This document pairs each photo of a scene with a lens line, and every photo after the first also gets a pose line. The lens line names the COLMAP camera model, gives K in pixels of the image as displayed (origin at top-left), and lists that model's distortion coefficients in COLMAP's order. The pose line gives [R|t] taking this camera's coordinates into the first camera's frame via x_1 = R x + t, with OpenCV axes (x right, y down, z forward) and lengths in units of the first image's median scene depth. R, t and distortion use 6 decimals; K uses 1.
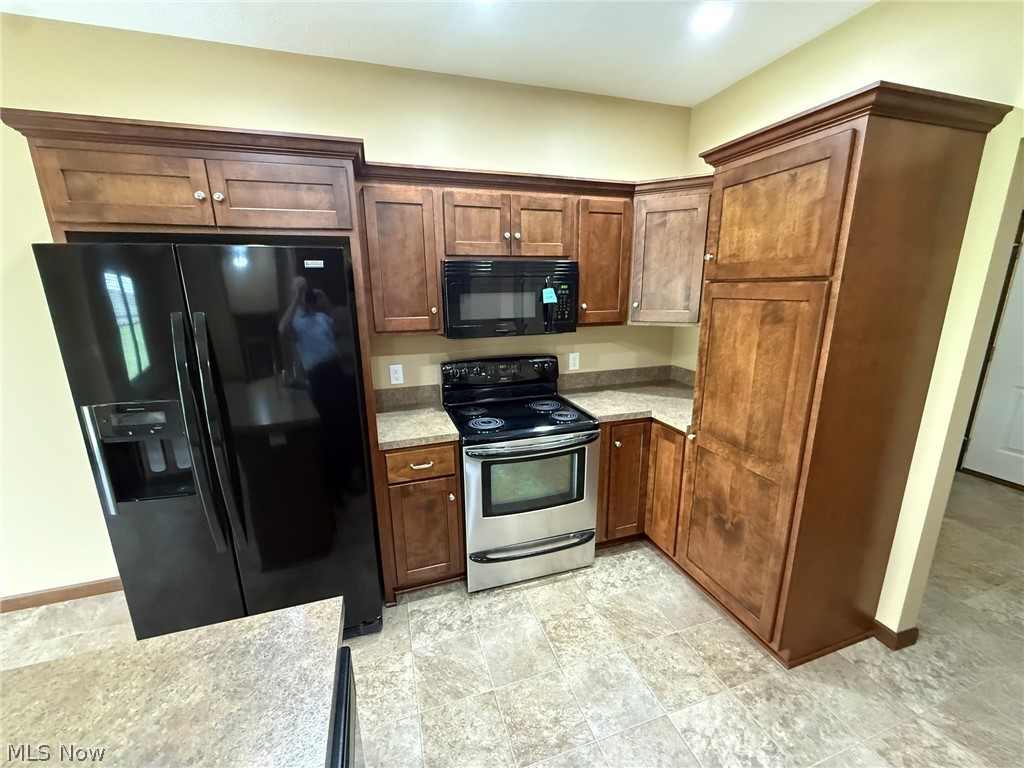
lens RADIAL K [[408.2, 0, 509.4], [0, 408.2, 383.8], [0, 0, 1]] dist [-0.001508, -0.000057]
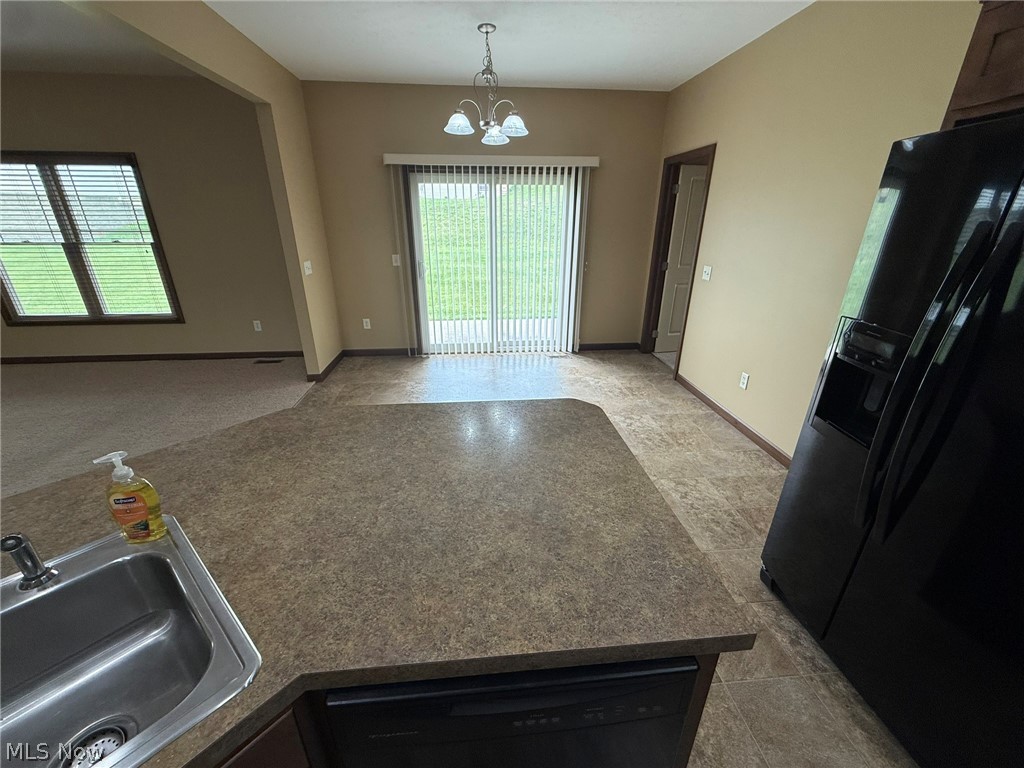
lens RADIAL K [[408.9, 0, 510.6], [0, 408.9, 384.3], [0, 0, 1]] dist [-0.000499, 0.000290]
pose [[-0.216597, 0.380733, -0.898960, 0.070712], [-0.227846, 0.875675, 0.425768, -0.027520], [0.949301, 0.297044, -0.102920, 0.247774]]
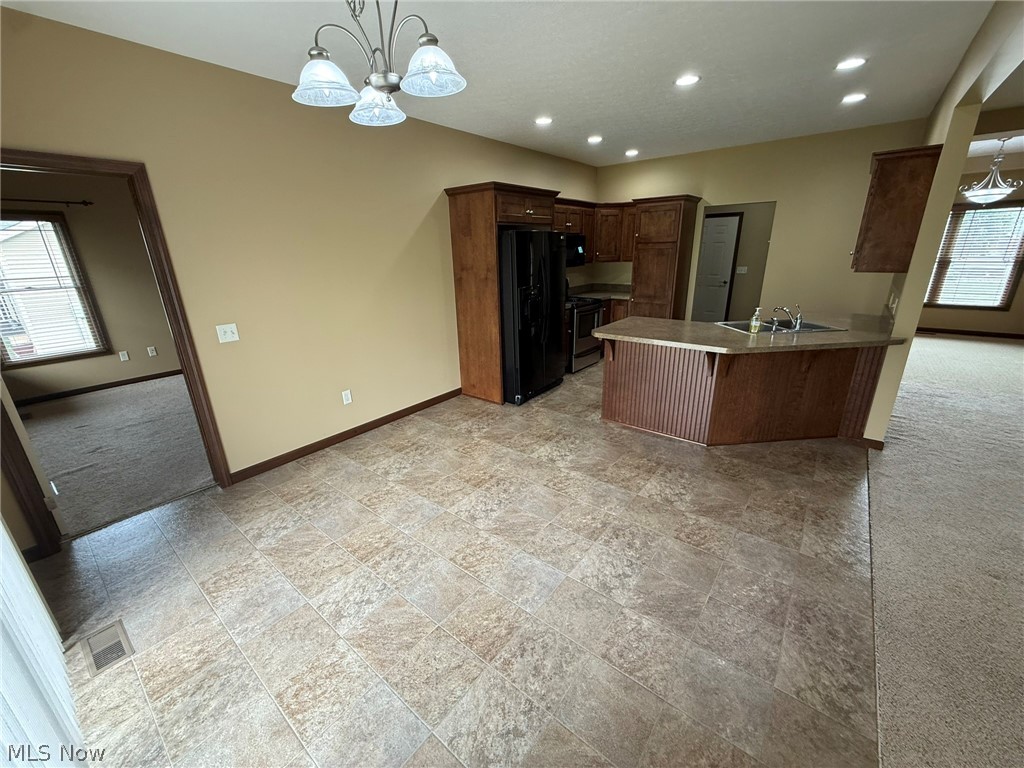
lens RADIAL K [[412.0, 0, 509.0], [0, 412.0, 378.6], [0, 0, 1]] dist [0.004539, -0.000429]
pose [[0.836186, -0.174159, 0.520060, -1.809668], [0.140498, 0.984621, 0.103831, 0.246181], [-0.530145, -0.013754, 0.847795, -0.950118]]
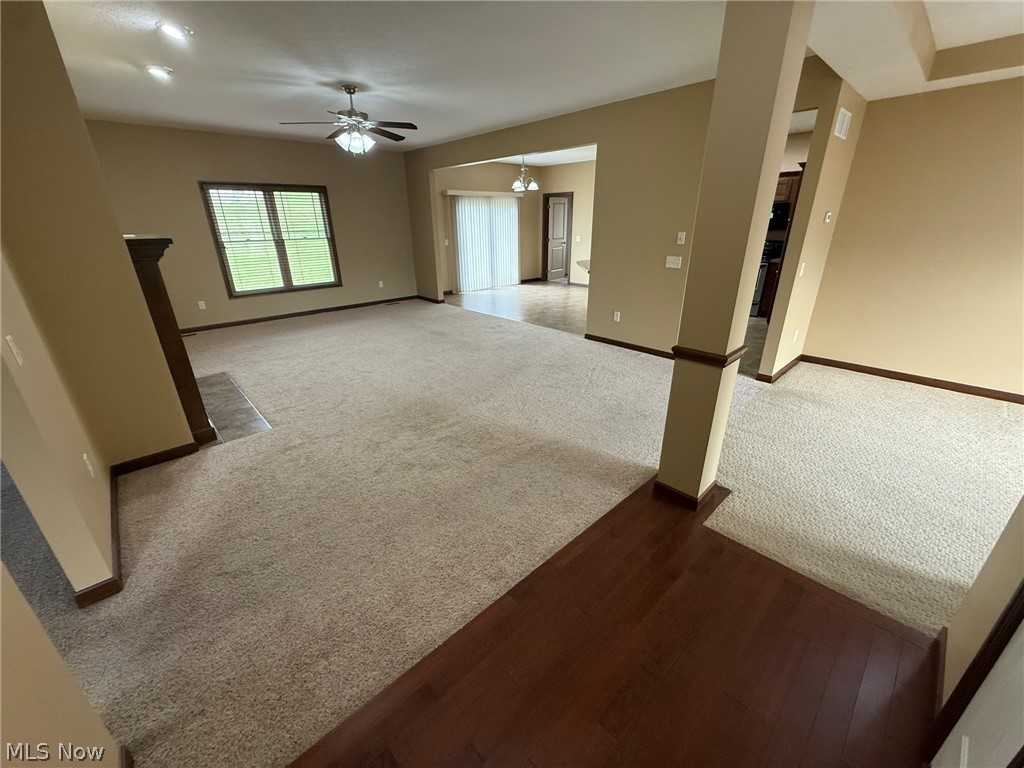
lens RADIAL K [[408.2, 0, 509.4], [0, 408.2, 383.8], [0, 0, 1]] dist [-0.001508, -0.000057]
pose [[0.422510, 0.347558, -0.837072, 2.315962], [-0.205083, 0.936262, 0.285227, 0.492777], [0.882851, 0.051158, 0.466858, -2.078909]]
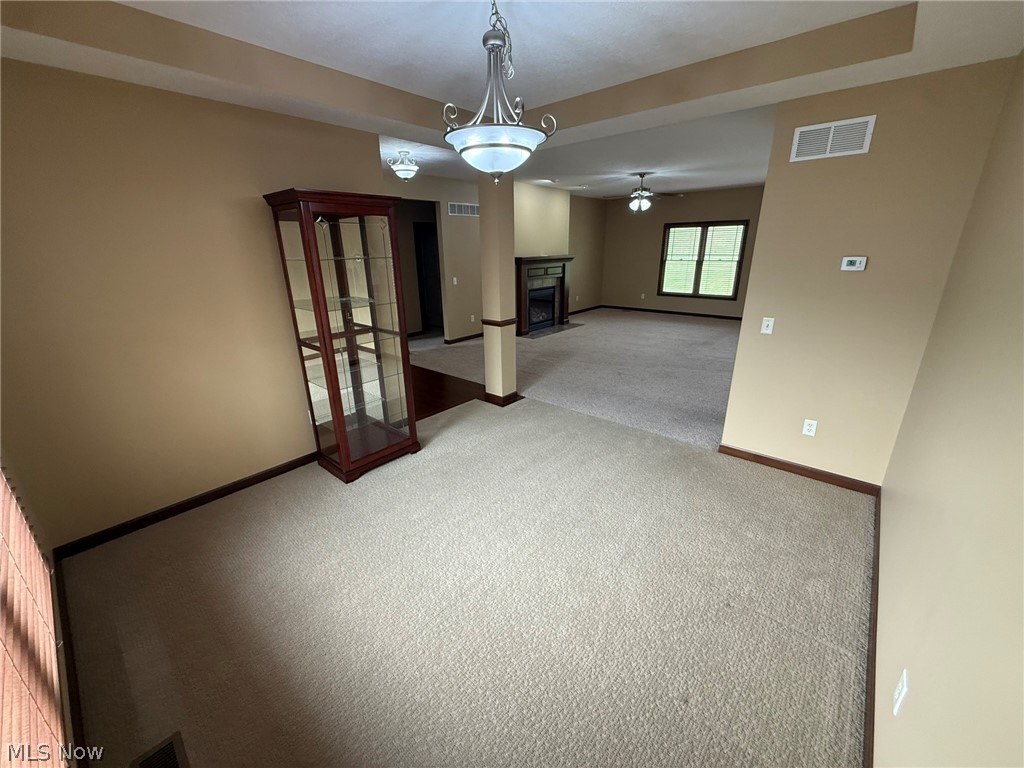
lens RADIAL K [[407.2, 0, 510.4], [0, 407.2, 381.2], [0, 0, 1]] dist [0.001683, 0.000223]
pose [[-0.854570, 0.189116, -0.483680, 2.675569], [-0.094351, 0.859307, 0.502683, -0.199000], [0.510694, 0.475213, -0.716494, 0.551283]]
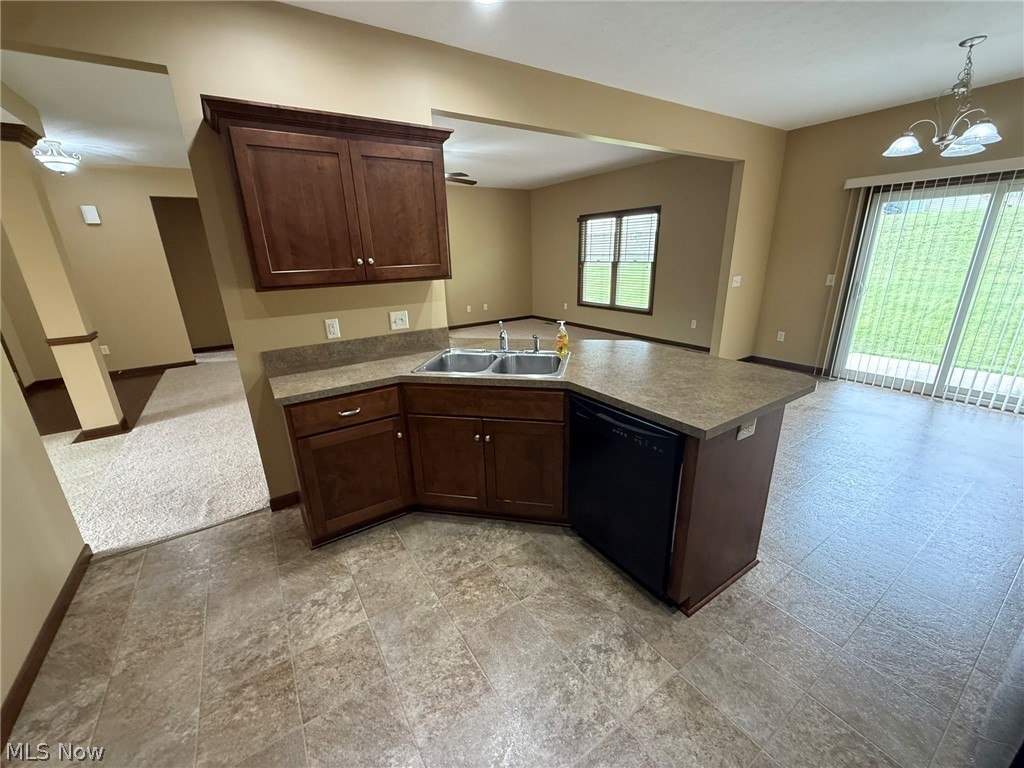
lens RADIAL K [[410.1, 0, 509.6], [0, 410.1, 384.4], [0, 0, 1]] dist [0.001341, -0.000235]
pose [[-0.962376, 0.122901, -0.242337, 0.286019], [-0.021555, 0.854521, 0.518969, -0.176113], [0.270863, 0.504667, -0.819722, 0.892894]]
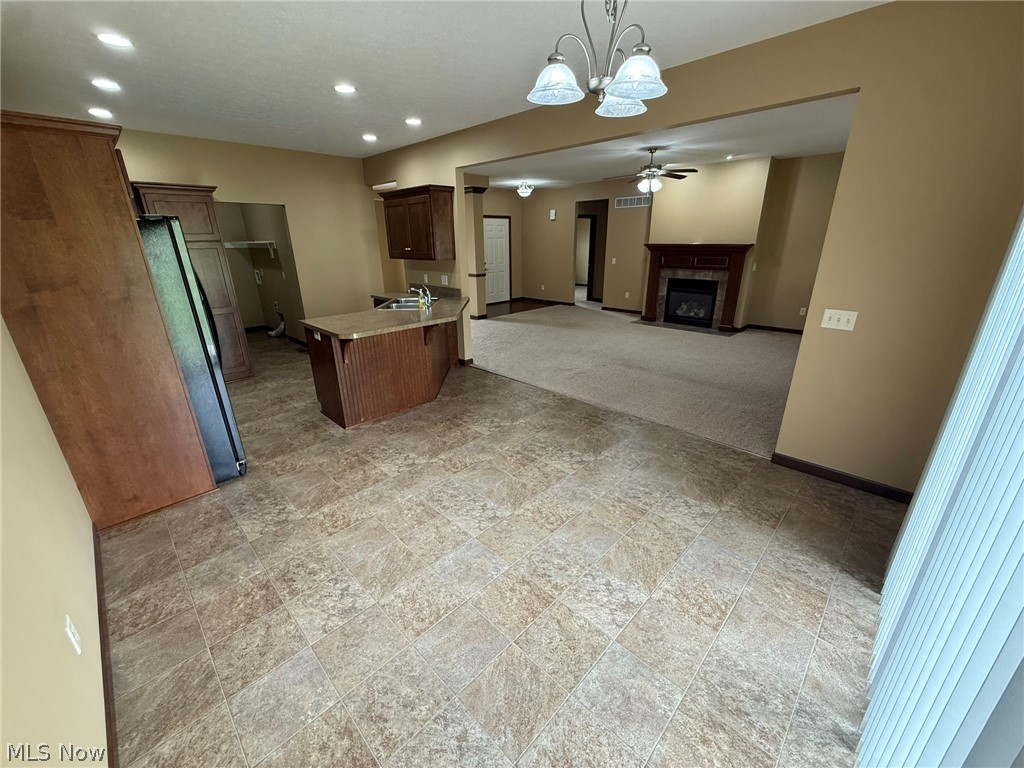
lens RADIAL K [[405.7, 0, 509.0], [0, 405.7, 386.7], [0, 0, 1]] dist [0.000927, 0.000334]
pose [[-0.459709, -0.287172, 0.840357, -2.239798], [0.225823, 0.877368, 0.423354, -0.059112], [-0.858878, 0.384391, -0.338485, 0.376060]]
